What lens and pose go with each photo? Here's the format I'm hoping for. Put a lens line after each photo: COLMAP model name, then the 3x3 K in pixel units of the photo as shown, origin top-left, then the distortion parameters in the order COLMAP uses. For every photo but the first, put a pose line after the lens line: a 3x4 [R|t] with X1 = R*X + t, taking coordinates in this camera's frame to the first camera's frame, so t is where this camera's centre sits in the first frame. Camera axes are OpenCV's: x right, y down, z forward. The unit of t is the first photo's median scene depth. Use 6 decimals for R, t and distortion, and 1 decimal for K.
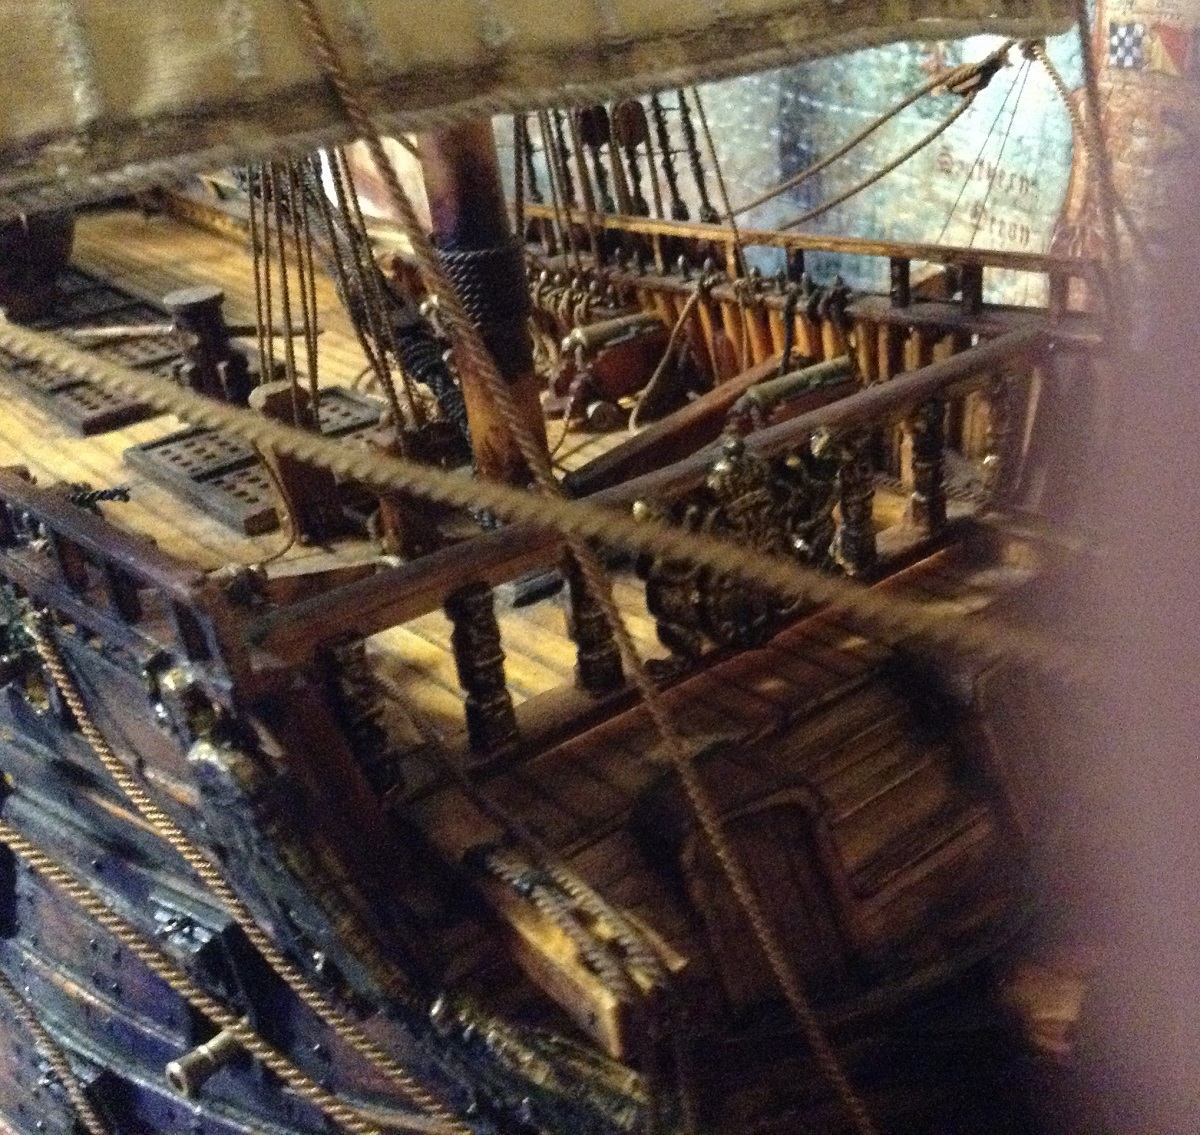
lens RADIAL K [[1488.7, 0, 735.2], [0, 1488.7, 535.3], [0, 0, 1]] dist [0.255339, -0.708224]
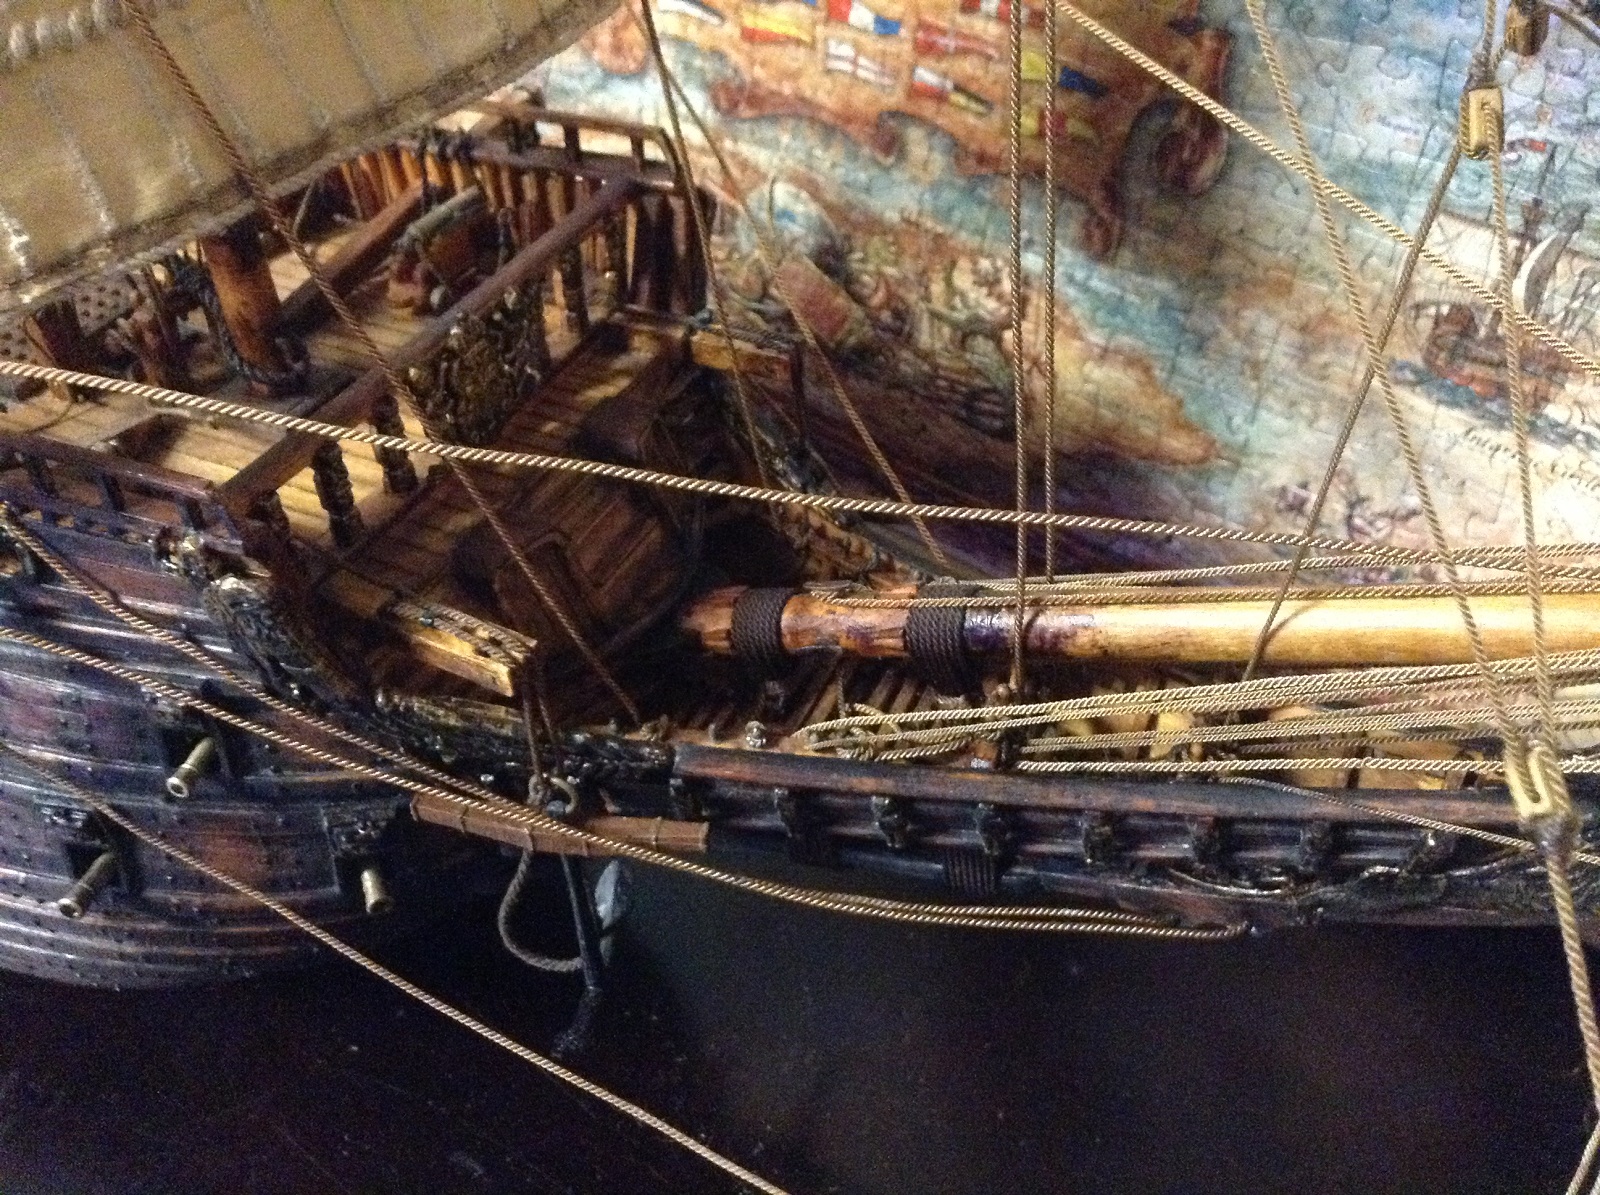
lens RADIAL K [[1342.3, 0, 804.5], [0, 1342.3, 592.7], [0, 0, 1]] dist [0.046819, -0.090474]
pose [[0.930404, -0.198816, 0.307928, -0.156430], [0.111979, 0.954121, 0.277693, -0.135768], [-0.349011, -0.223885, 0.909982, -0.416203]]
